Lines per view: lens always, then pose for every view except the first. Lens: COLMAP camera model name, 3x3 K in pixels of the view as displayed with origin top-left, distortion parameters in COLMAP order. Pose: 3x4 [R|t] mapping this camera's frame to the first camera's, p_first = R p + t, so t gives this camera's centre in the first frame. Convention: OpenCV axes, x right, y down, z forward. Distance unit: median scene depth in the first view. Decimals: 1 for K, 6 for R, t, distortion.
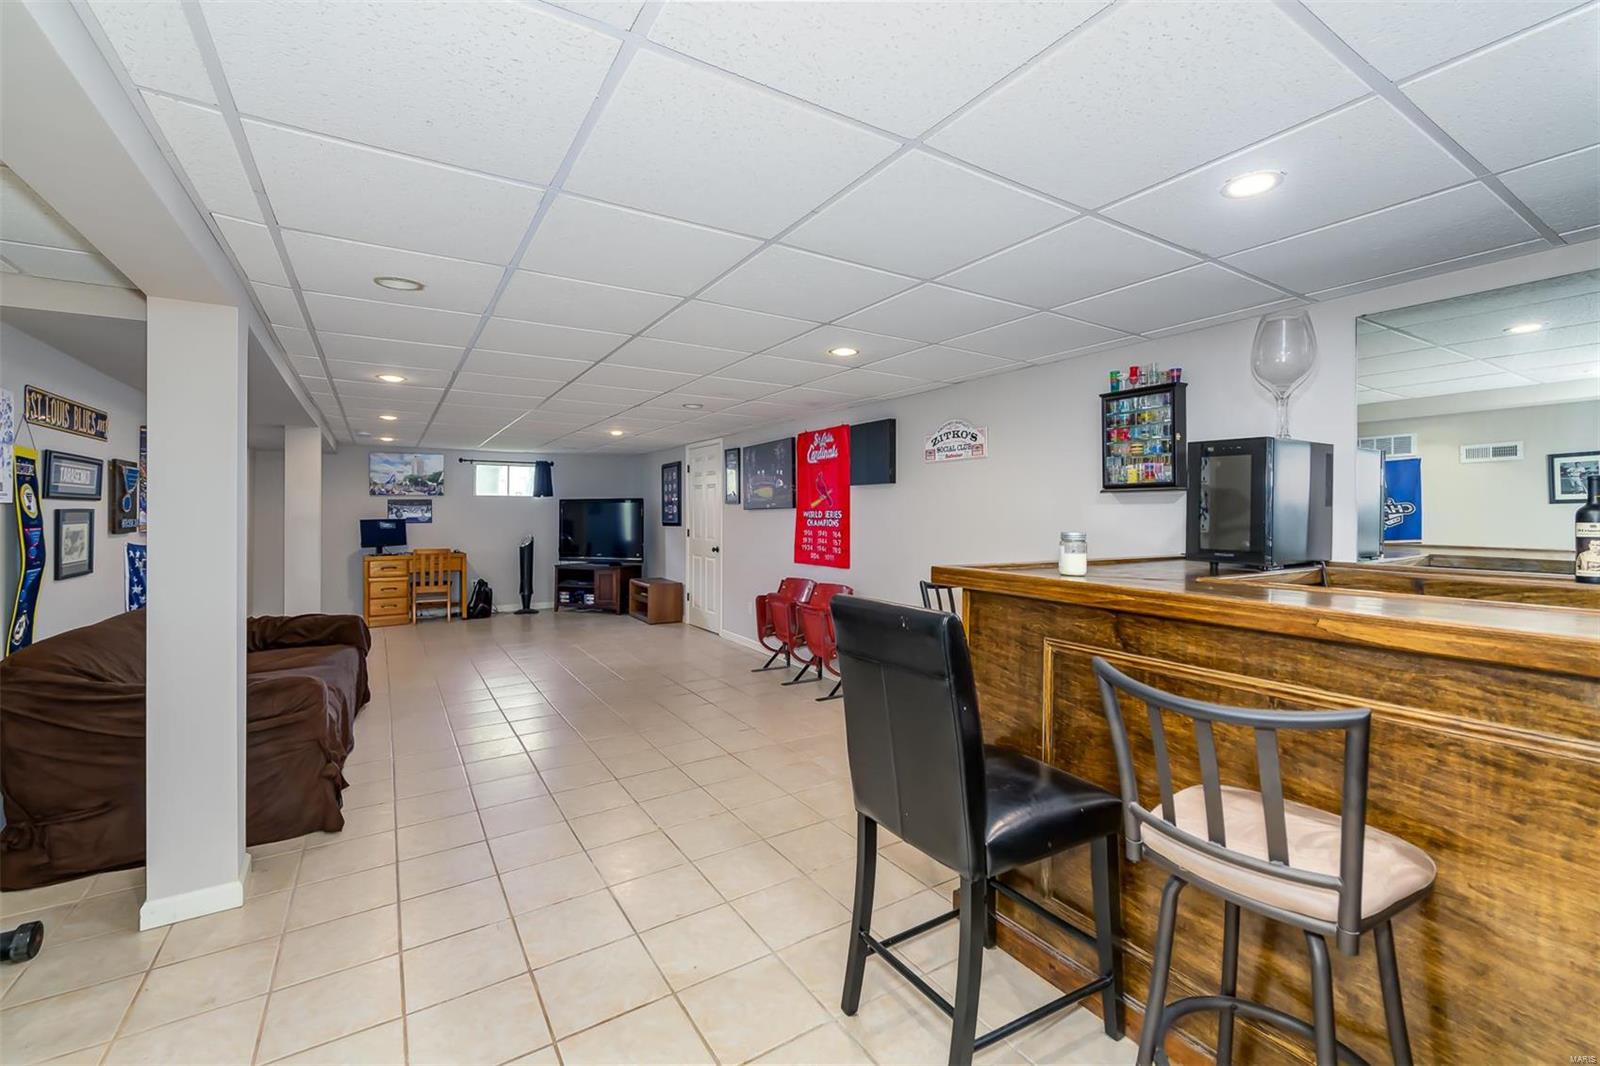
lens RADIAL K [[665.9, 0, 797.8], [0, 665.9, 515.8], [0, 0, 1]] dist [0.001630, -0.000258]
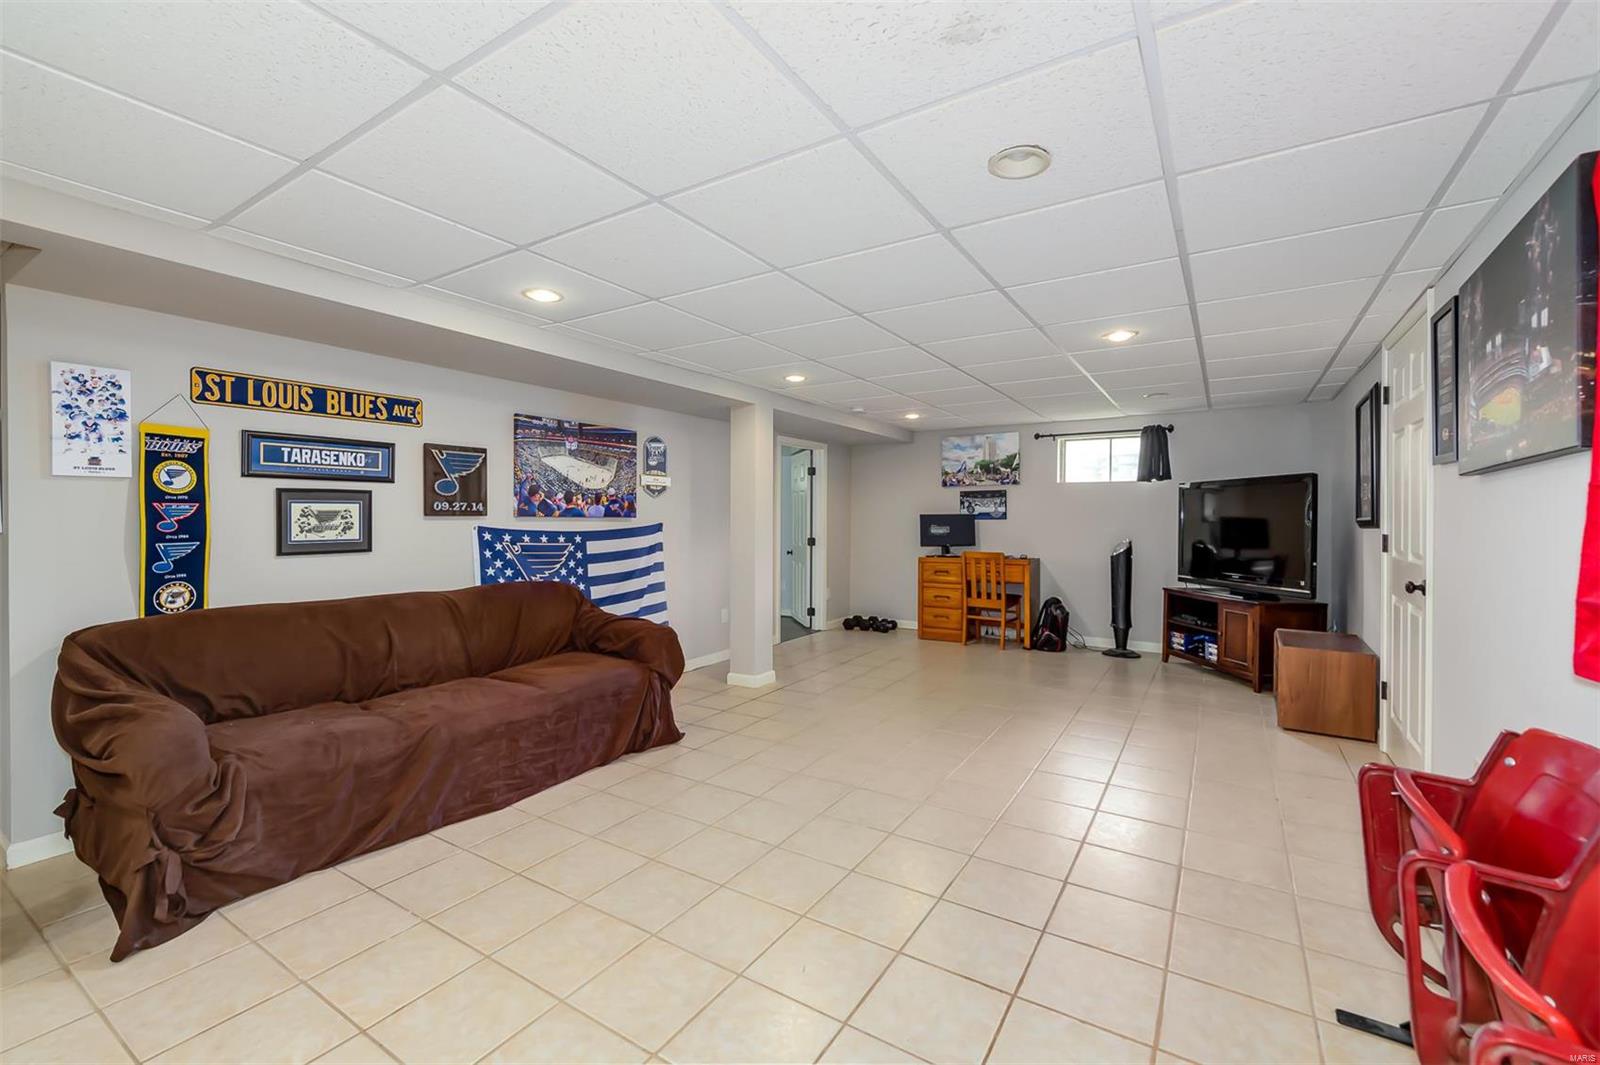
lens RADIAL K [[665.9, 0, 797.8], [0, 665.9, 515.3], [0, 0, 1]] dist [0.001630, -0.000258]
pose [[0.427339, -0.001538, -0.904090, 0.063257], [-0.006061, 0.999971, -0.004567, 0.011343], [0.904071, 0.007432, 0.427317, 0.449392]]
